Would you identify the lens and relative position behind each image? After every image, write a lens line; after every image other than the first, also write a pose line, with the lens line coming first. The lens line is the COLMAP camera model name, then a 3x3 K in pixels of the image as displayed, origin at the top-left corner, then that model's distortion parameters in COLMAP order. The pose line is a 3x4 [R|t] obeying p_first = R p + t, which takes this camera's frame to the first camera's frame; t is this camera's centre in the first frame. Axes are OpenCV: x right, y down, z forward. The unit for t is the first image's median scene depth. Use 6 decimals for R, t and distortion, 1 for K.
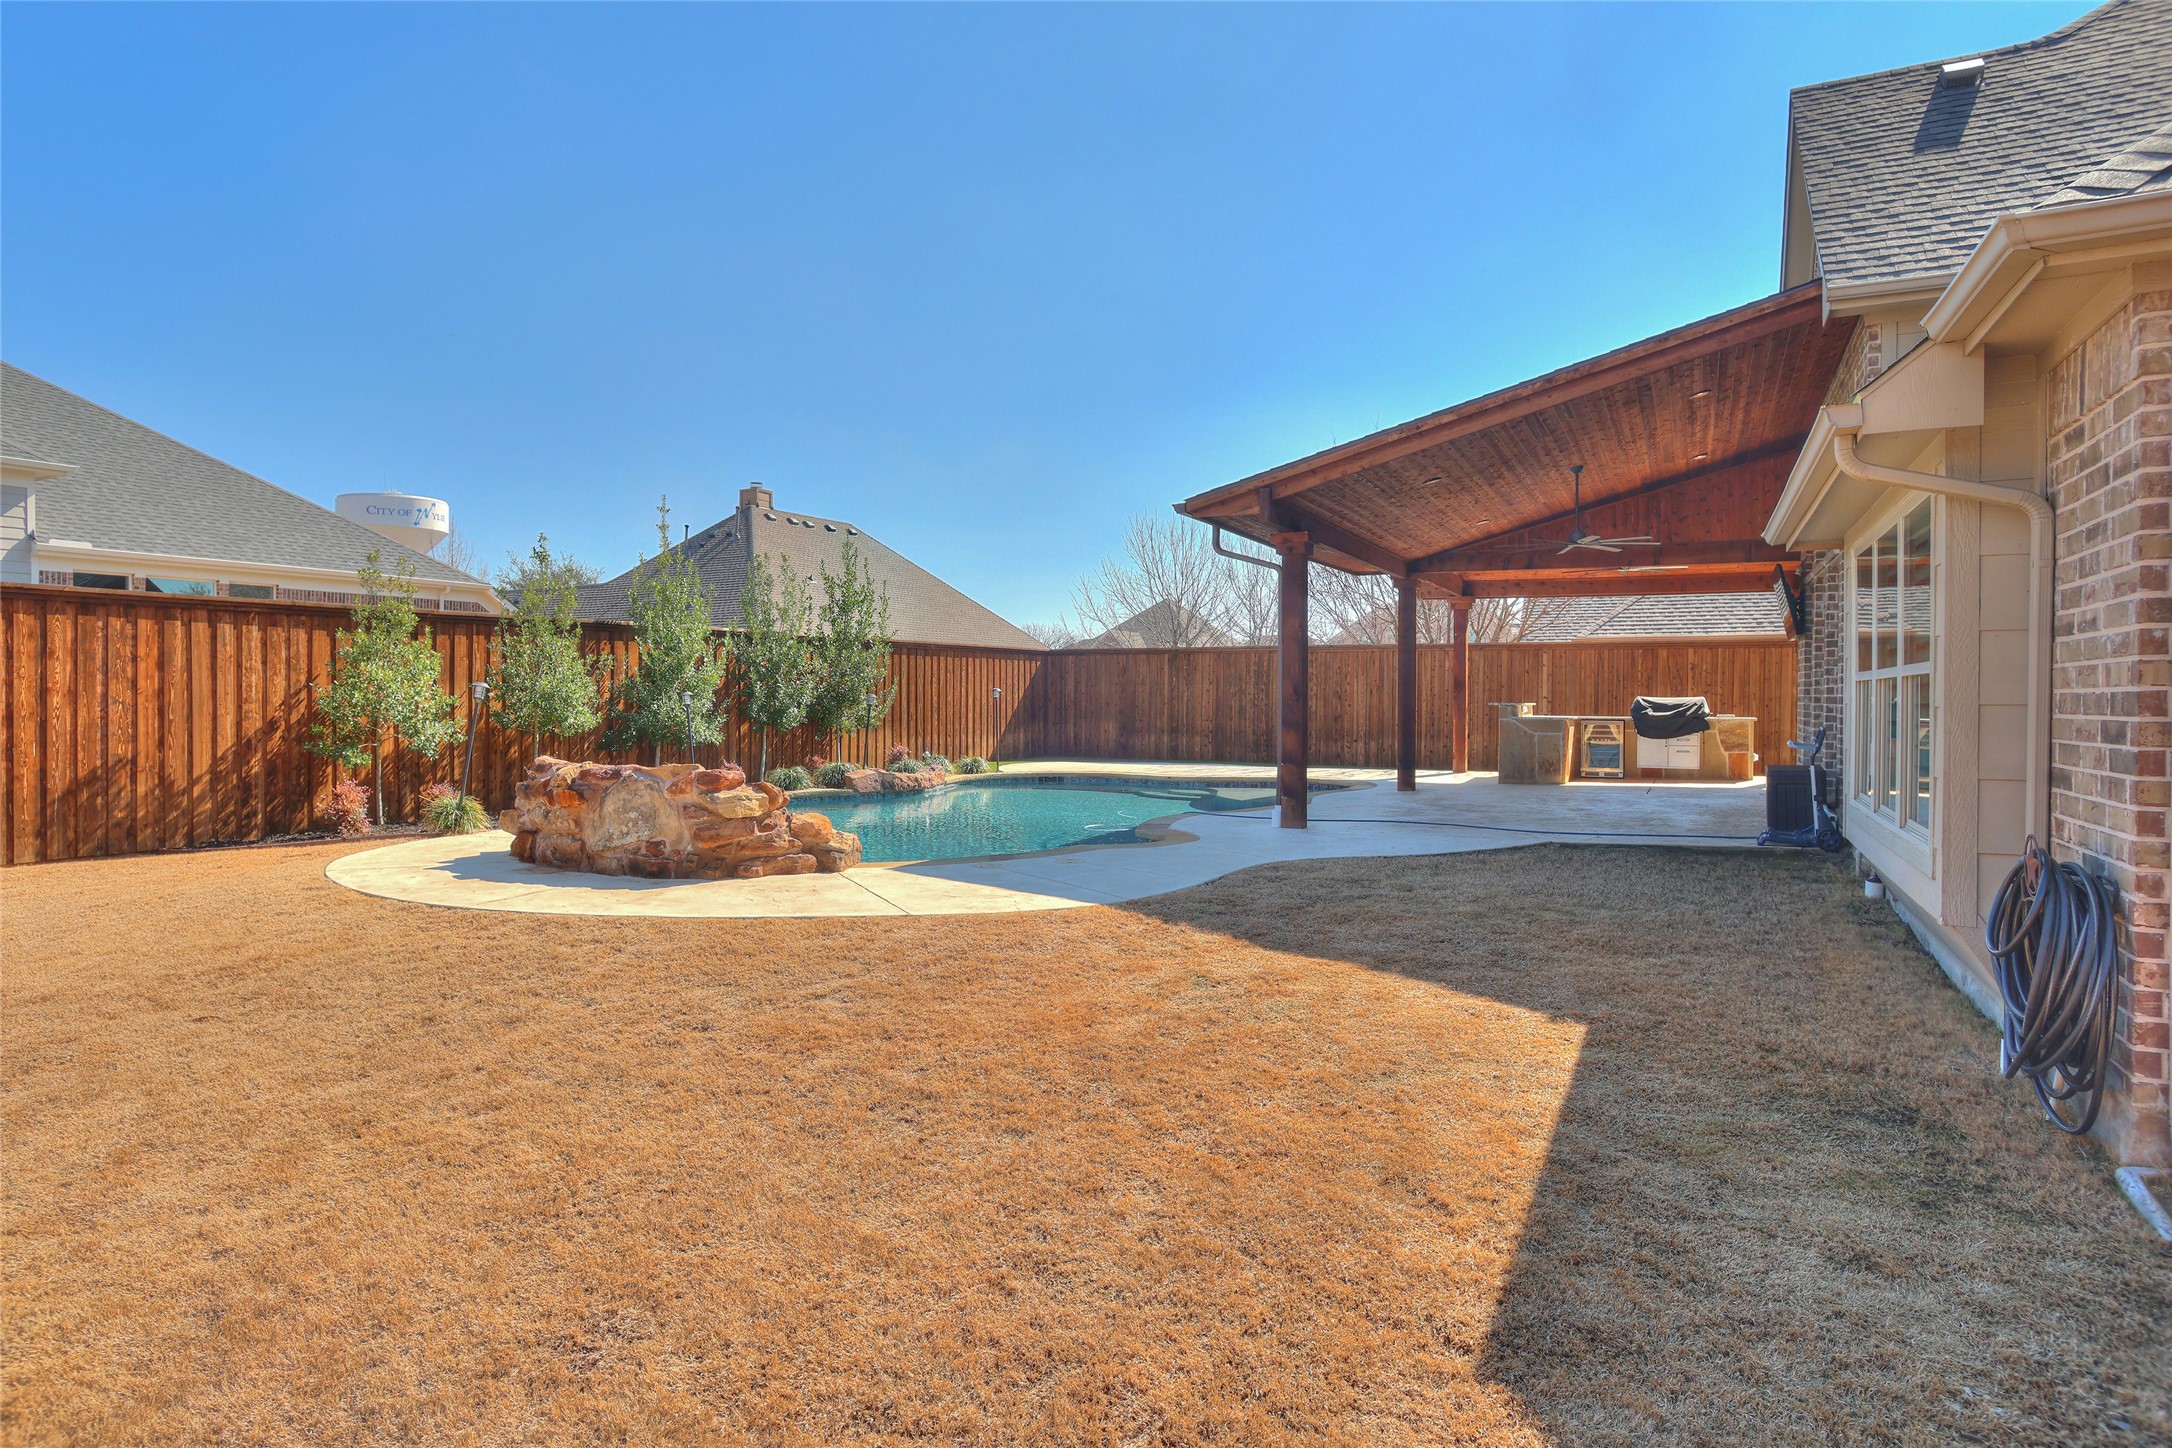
lens RADIAL K [[1241.3, 0, 1124.0], [0, 1241.3, 714.2], [0, 0, 1]] dist [-0.046820, 0.025164]
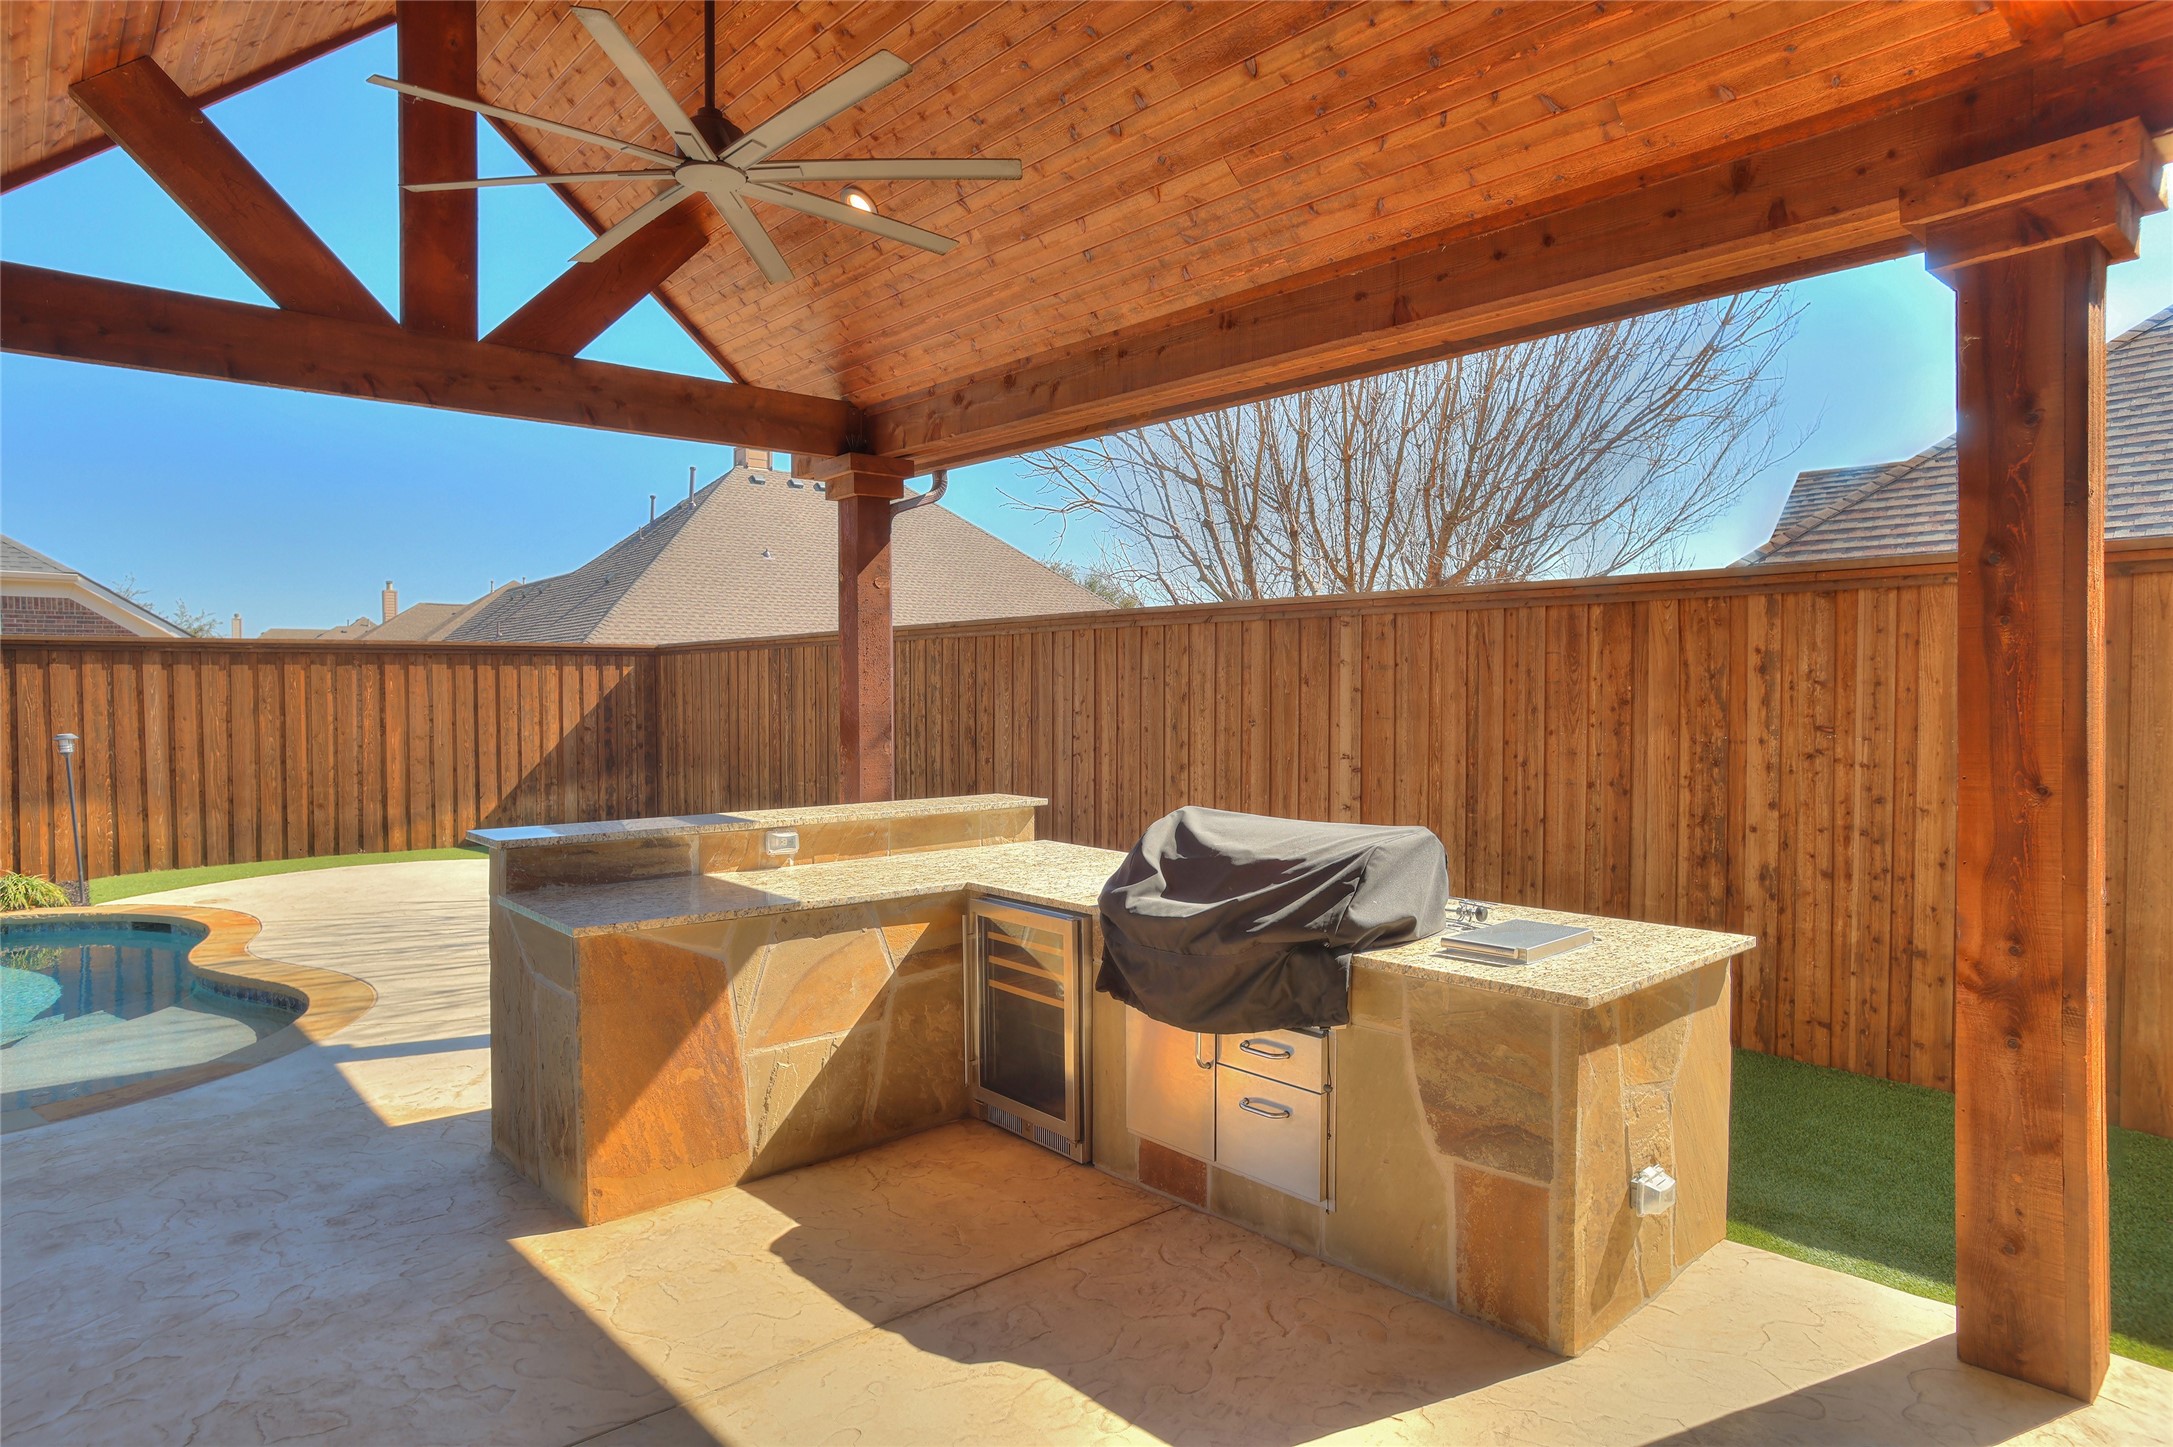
lens RADIAL K [[1241.9, 0, 1092.3], [0, 1241.9, 713.9], [0, 0, 1]] dist [-0.046820, 0.025164]
pose [[0.920314, -0.001029, -0.391180, 0.384844], [0.004410, 0.999960, 0.007744, -0.026343], [0.391156, -0.008853, 0.920282, 0.612695]]
